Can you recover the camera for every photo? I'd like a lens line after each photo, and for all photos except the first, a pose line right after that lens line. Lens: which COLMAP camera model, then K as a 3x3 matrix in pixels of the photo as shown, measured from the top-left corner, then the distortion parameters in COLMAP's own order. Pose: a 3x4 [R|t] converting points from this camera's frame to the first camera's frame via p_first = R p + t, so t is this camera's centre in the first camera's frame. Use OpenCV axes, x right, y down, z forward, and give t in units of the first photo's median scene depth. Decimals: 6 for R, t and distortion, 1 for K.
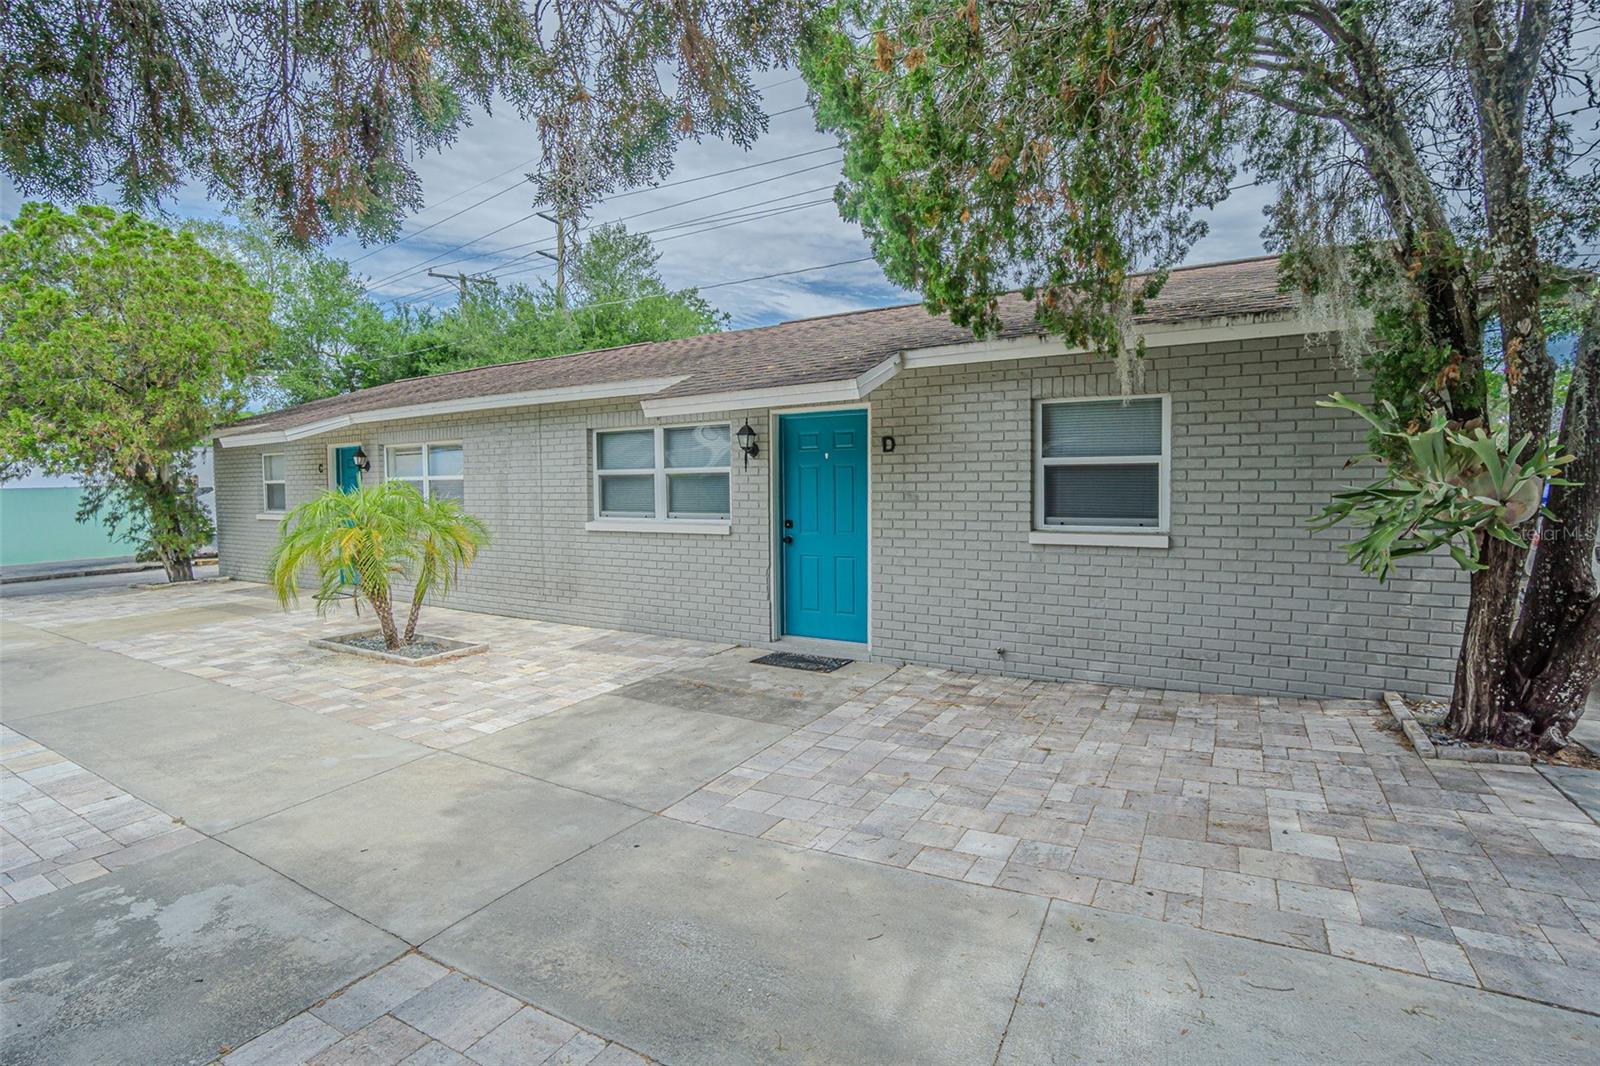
lens RADIAL K [[751.0, 0, 801.5], [0, 751.0, 529.6], [0, 0, 1]] dist [-0.039595, 0.005707]
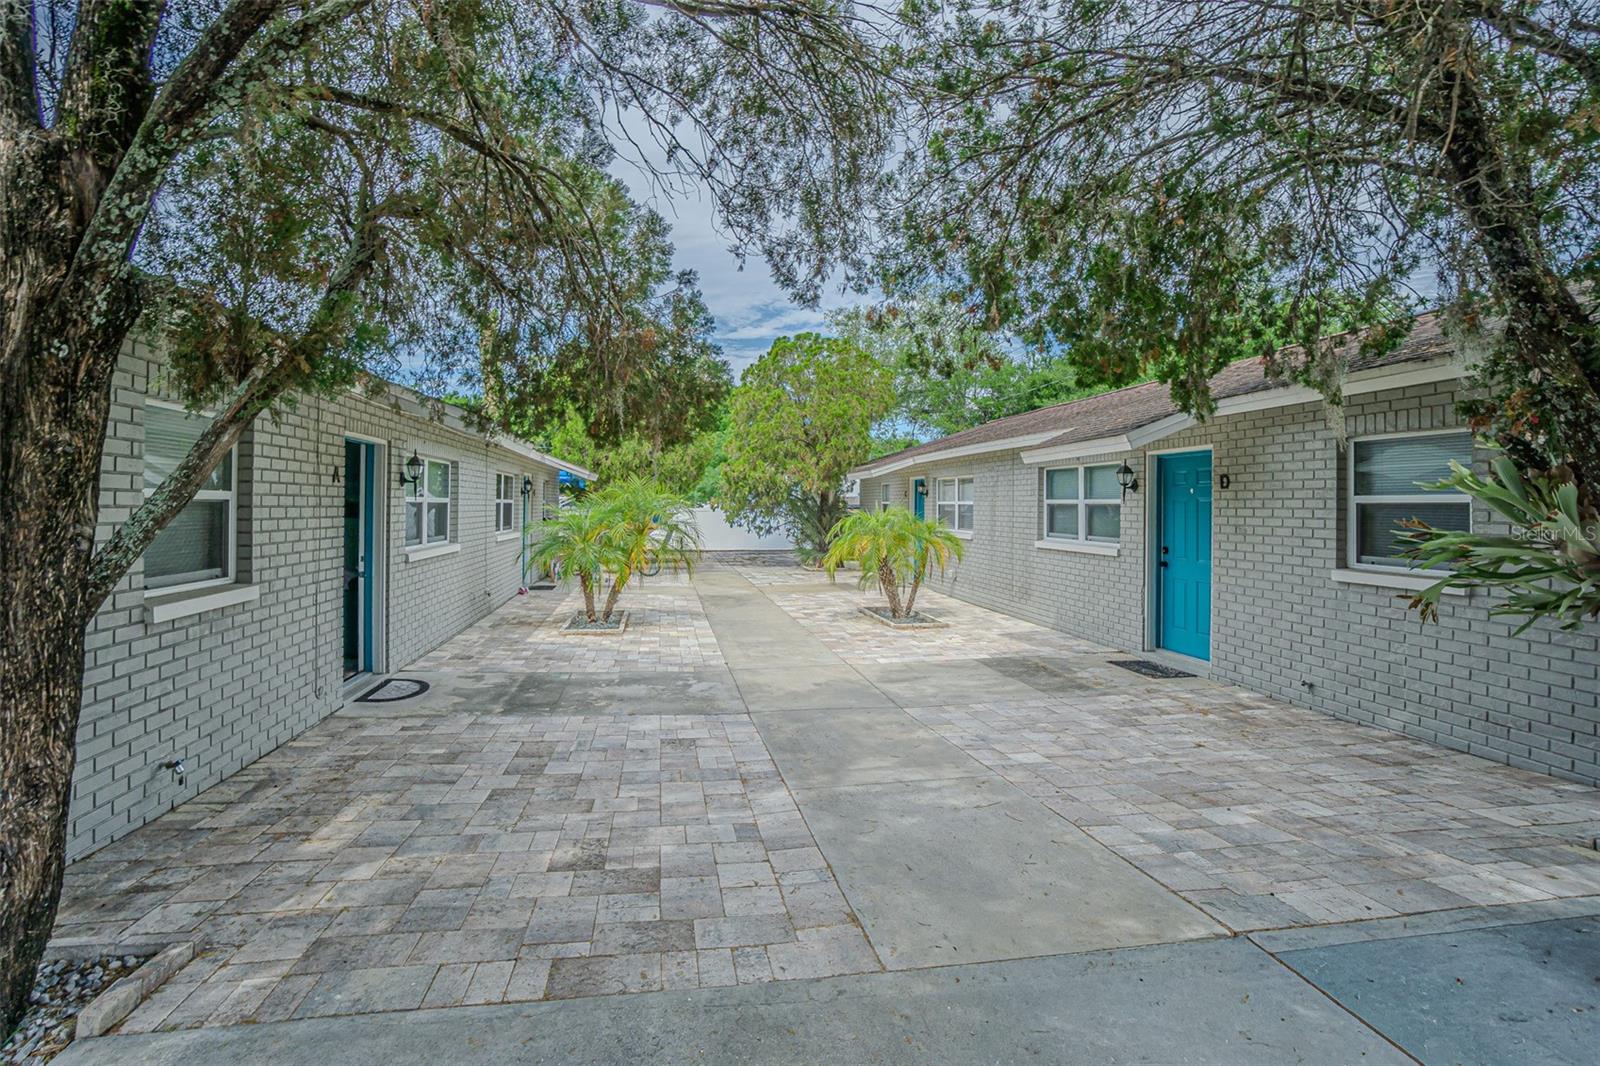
lens RADIAL K [[713.5, 0, 760.6], [0, 713.5, 495.2], [0, 0, 1]] dist [-0.048646, 0.018455]
pose [[0.638416, 0.004242, -0.769680, 0.564905], [-0.060813, 0.997137, -0.044946, -0.007516], [0.767285, 0.075501, 0.636846, -0.209833]]
